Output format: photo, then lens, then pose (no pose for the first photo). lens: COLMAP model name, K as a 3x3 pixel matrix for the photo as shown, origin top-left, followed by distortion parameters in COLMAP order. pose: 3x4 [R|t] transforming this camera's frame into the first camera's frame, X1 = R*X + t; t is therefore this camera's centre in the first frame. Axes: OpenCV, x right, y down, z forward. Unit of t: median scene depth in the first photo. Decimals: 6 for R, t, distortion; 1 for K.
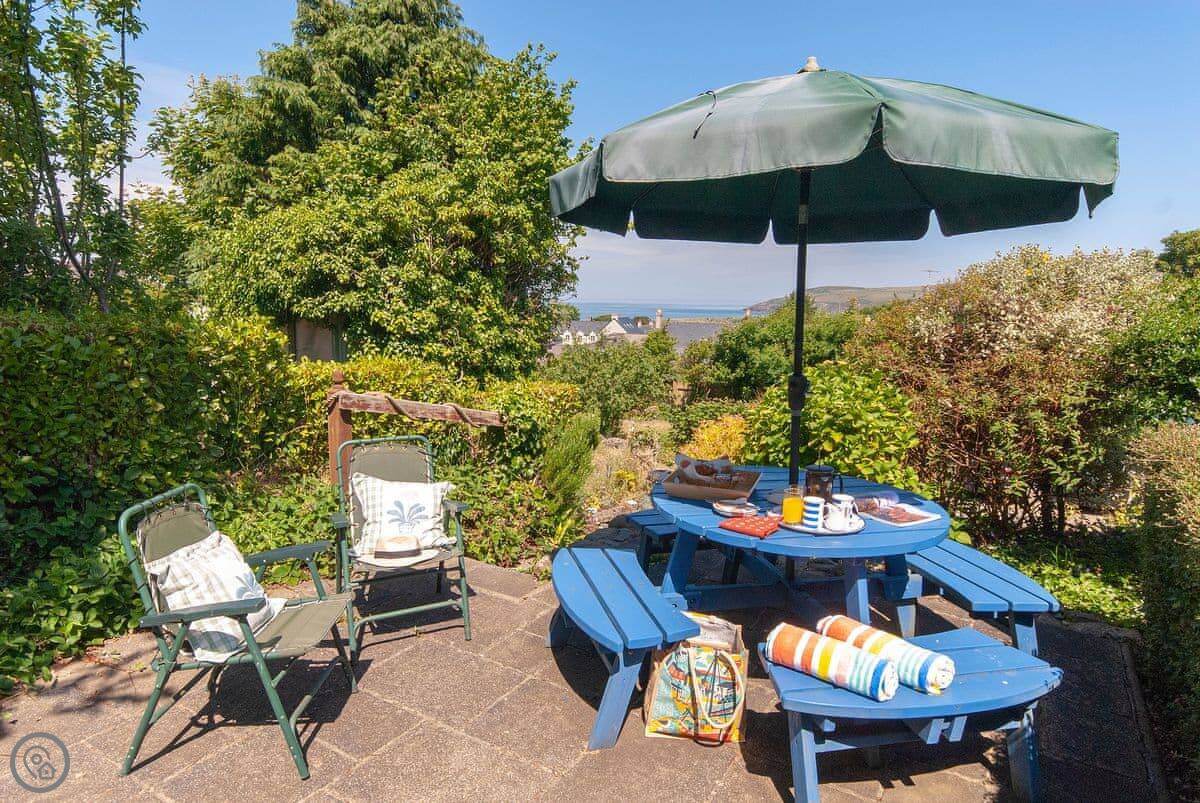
lens RADIAL K [[726.2, 0, 594.3], [0, 726.2, 397.2], [0, 0, 1]] dist [0.003839, -0.008086]
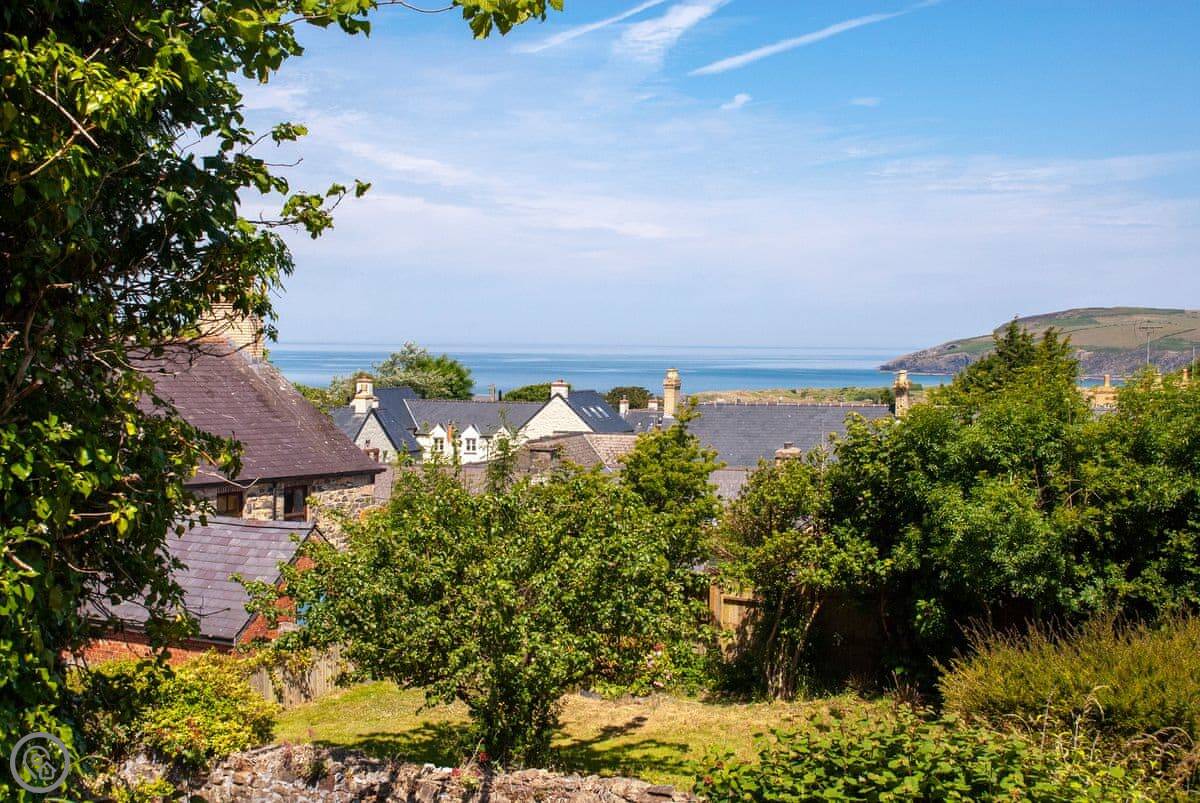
lens RADIAL K [[1654.7, 0, 597.9], [0, 1654.7, 401.1], [0, 0, 1]] dist [0.127906, 0.000000]
pose [[0.999167, -0.009681, 0.039634, 0.026744], [0.013595, 0.994924, -0.099710, -0.030923], [-0.038468, 0.100166, 0.994227, 0.226691]]
